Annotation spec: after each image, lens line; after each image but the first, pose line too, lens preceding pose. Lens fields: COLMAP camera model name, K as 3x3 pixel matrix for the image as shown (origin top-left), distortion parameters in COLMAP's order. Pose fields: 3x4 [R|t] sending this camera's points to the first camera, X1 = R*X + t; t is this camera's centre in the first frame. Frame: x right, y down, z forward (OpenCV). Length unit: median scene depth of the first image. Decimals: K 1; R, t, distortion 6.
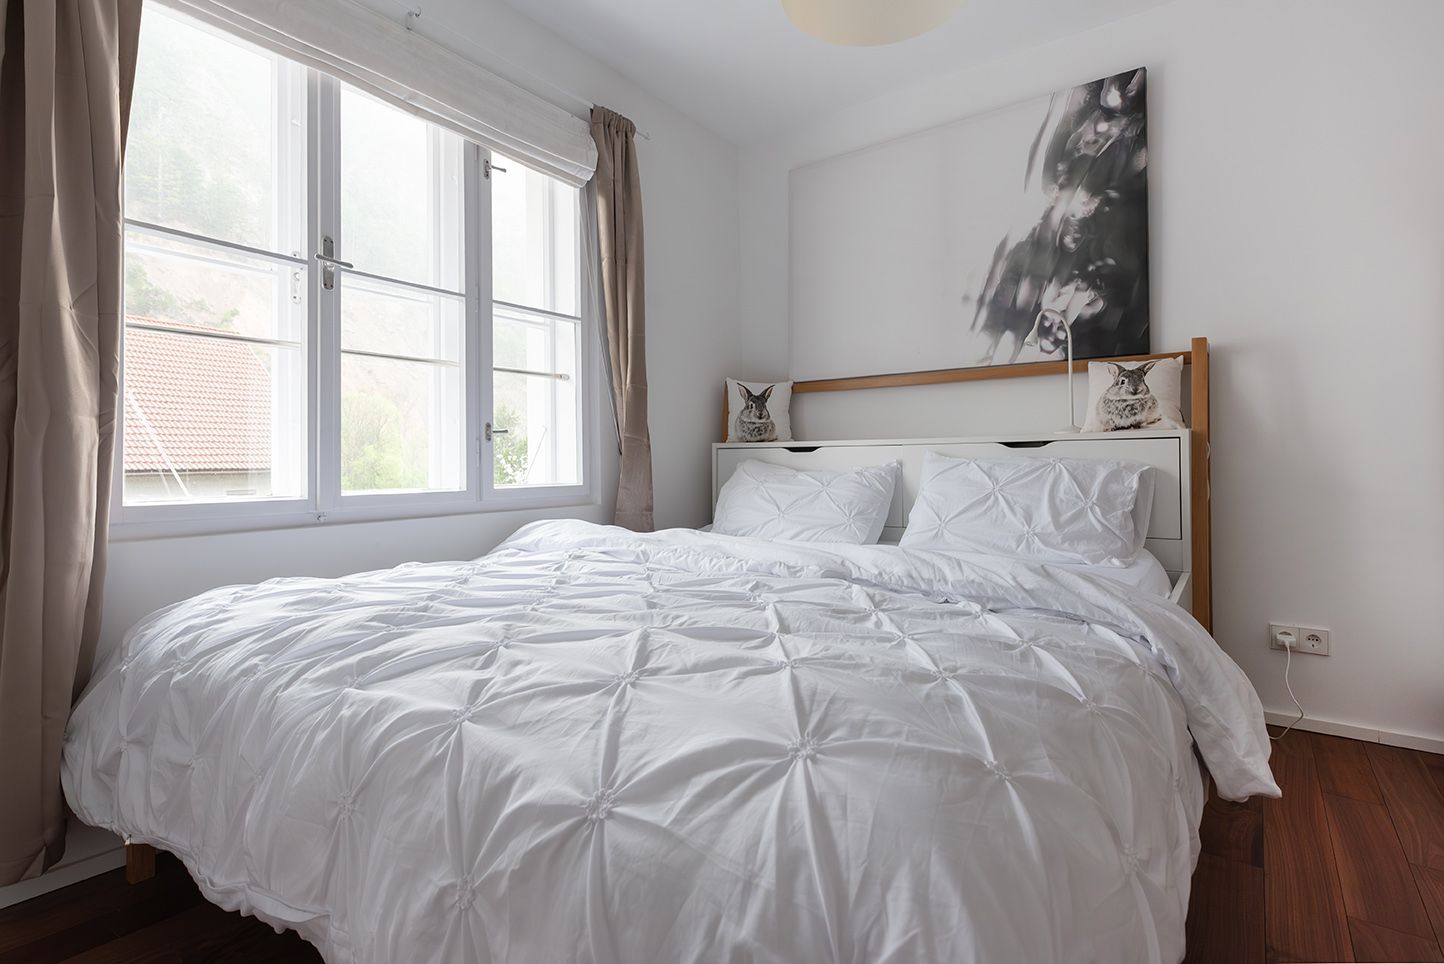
lens RADIAL K [[679.1, 0, 769.4], [0, 679.1, 455.2], [0, 0, 1]] dist [0.002567, -0.000575]
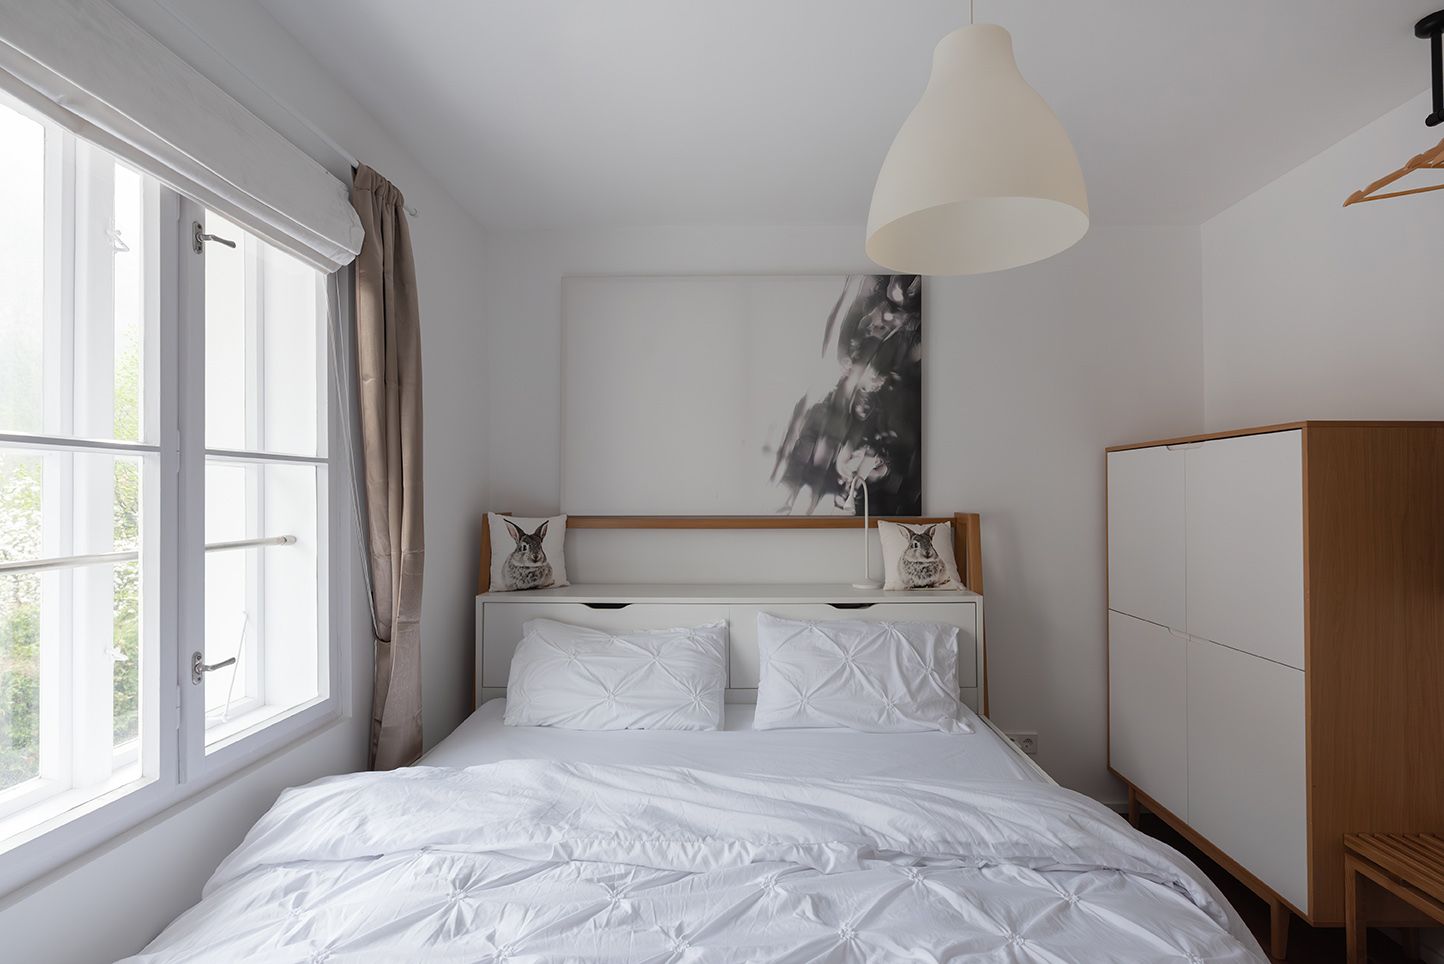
lens RADIAL K [[637.1, 0, 756.3], [0, 637.1, 500.4], [0, 0, 1]] dist [-0.000602, 0.001572]
pose [[0.830765, 0.000471, 0.556622, -0.293642], [-0.003458, 0.999985, 0.004315, -0.174655], [-0.556612, -0.005510, 0.830754, 0.226039]]
